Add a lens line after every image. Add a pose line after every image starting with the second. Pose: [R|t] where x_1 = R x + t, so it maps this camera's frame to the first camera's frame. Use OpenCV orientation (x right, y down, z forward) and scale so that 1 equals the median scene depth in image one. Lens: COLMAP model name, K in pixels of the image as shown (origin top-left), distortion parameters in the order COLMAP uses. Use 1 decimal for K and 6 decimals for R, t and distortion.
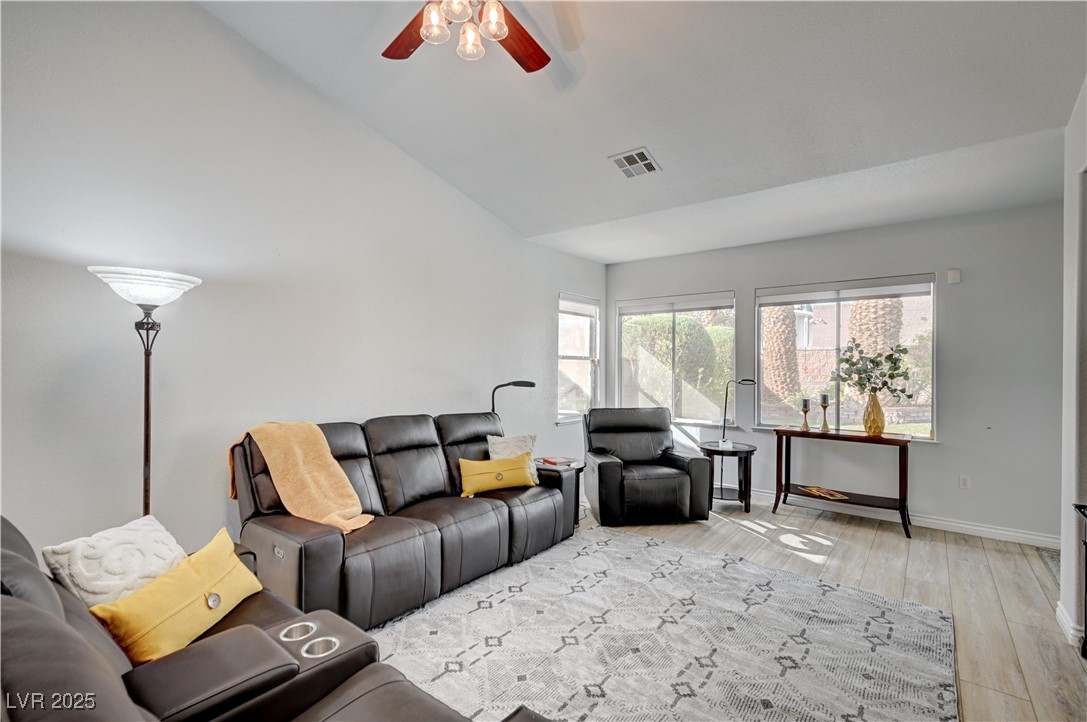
lens RADIAL K [[488.1, 0, 561.1], [0, 488.1, 368.6], [0, 0, 1]] dist [-0.002924, 0.000076]
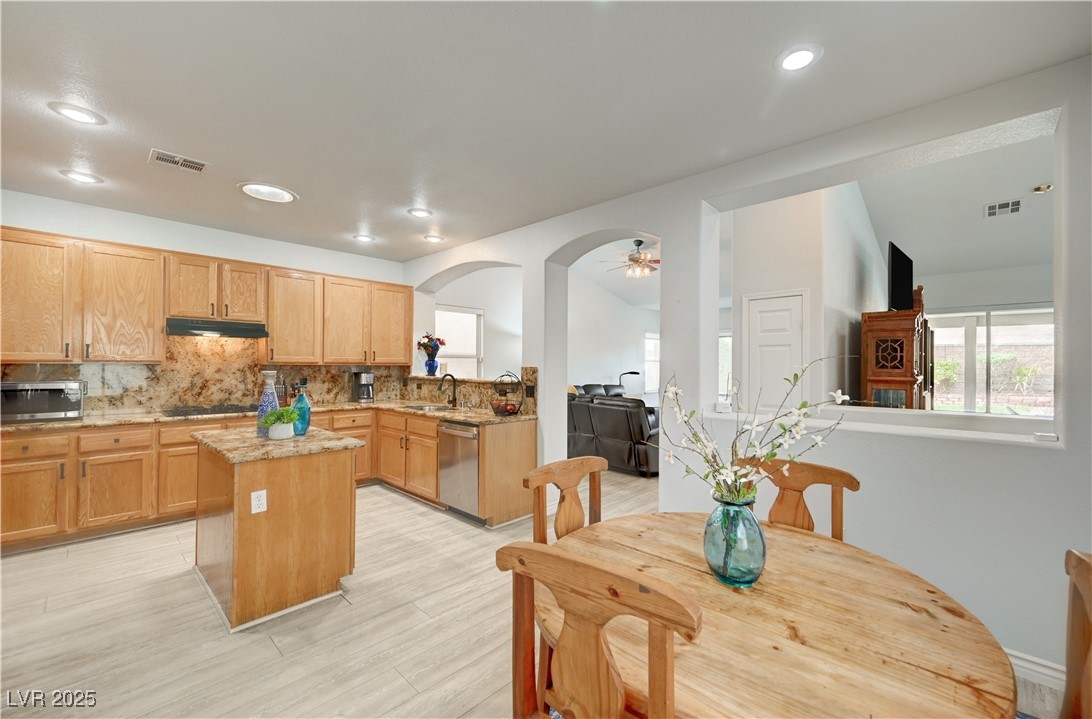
lens RADIAL K [[439.9, 0, 557.9], [0, 439.9, 363.3], [0, 0, 1]] dist [-0.000571, -0.000500]
pose [[0.994553, 0.001065, -0.104227, -0.247924], [-0.001825, 0.999972, -0.007195, 0.001892], [0.104217, 0.007346, 0.994527, -1.239669]]
